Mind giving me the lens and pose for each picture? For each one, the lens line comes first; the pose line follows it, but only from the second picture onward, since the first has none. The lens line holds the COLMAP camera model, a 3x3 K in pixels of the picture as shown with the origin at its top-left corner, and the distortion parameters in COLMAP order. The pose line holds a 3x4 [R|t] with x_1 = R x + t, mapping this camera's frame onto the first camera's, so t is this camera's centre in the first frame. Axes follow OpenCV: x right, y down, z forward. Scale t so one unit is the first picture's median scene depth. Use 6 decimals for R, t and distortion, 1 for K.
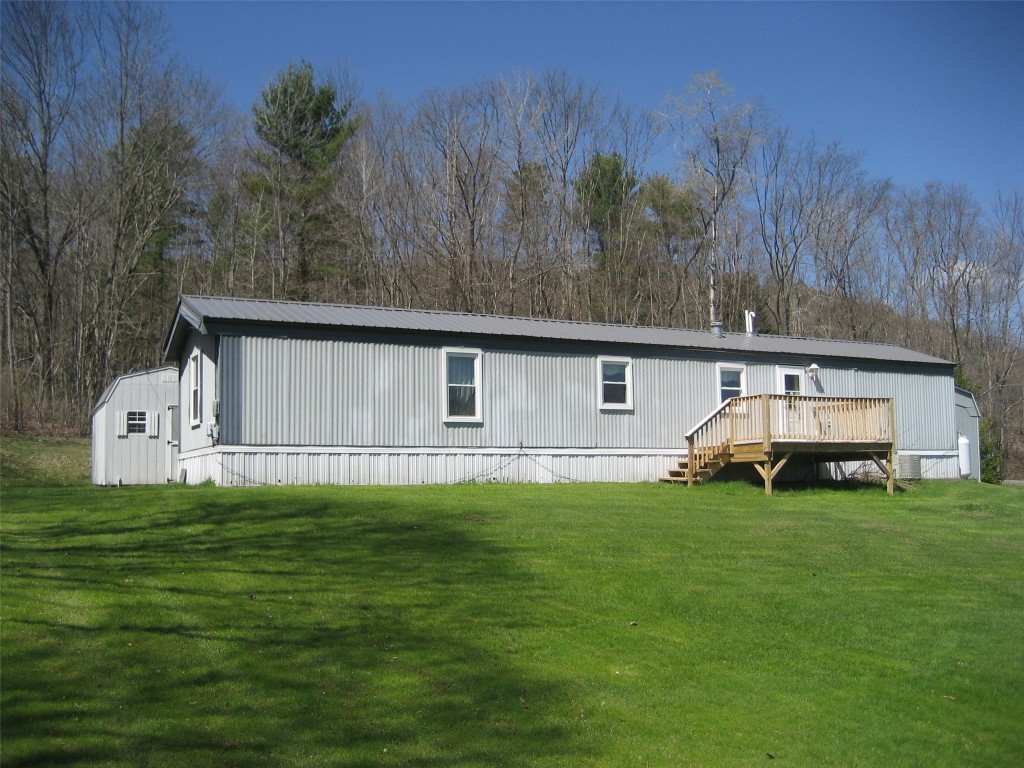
lens RADIAL K [[1037.5, 0, 512.0], [0, 1037.5, 384.0], [0, 0, 1]] dist [-0.174495, -0.000066]
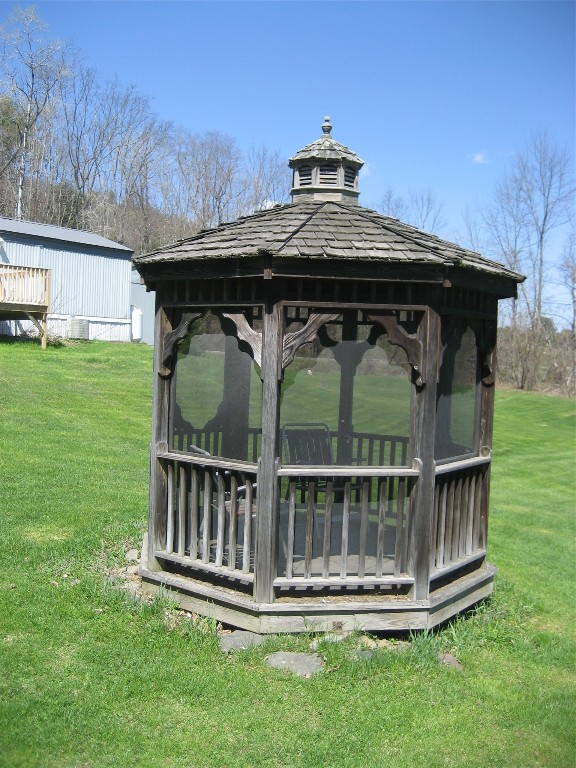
lens RADIAL K [[778.2, 0, 288.0], [0, 778.2, 384.0], [0, 0, 1]] dist [-0.174495, -0.000066]
pose [[0.864479, 0.030179, 0.501761, 0.149391], [-0.105811, 0.986756, 0.122950, 0.006557], [-0.491406, -0.159380, 0.856223, 0.060172]]
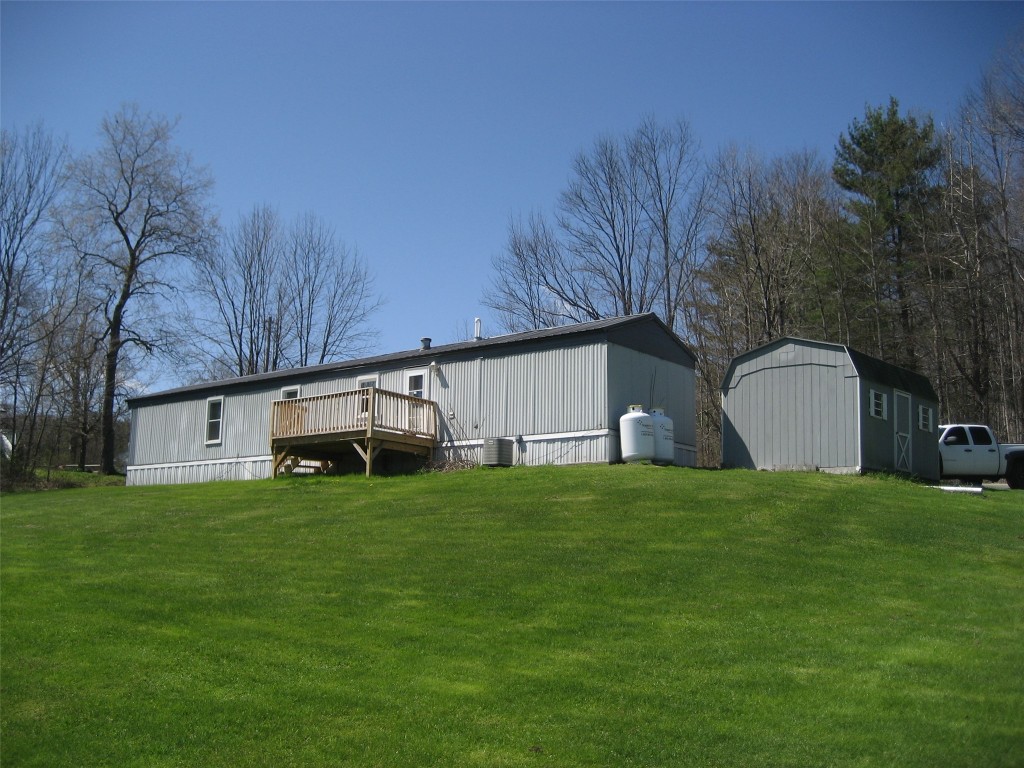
lens RADIAL K [[1037.5, 0, 512.0], [0, 1037.5, 384.0], [0, 0, 1]] dist [-0.174495, -0.000066]
pose [[0.421472, -0.141266, -0.895771, 1.344055], [0.069098, 0.989923, -0.123603, 0.147678], [0.904205, -0.009801, 0.426986, 0.647160]]
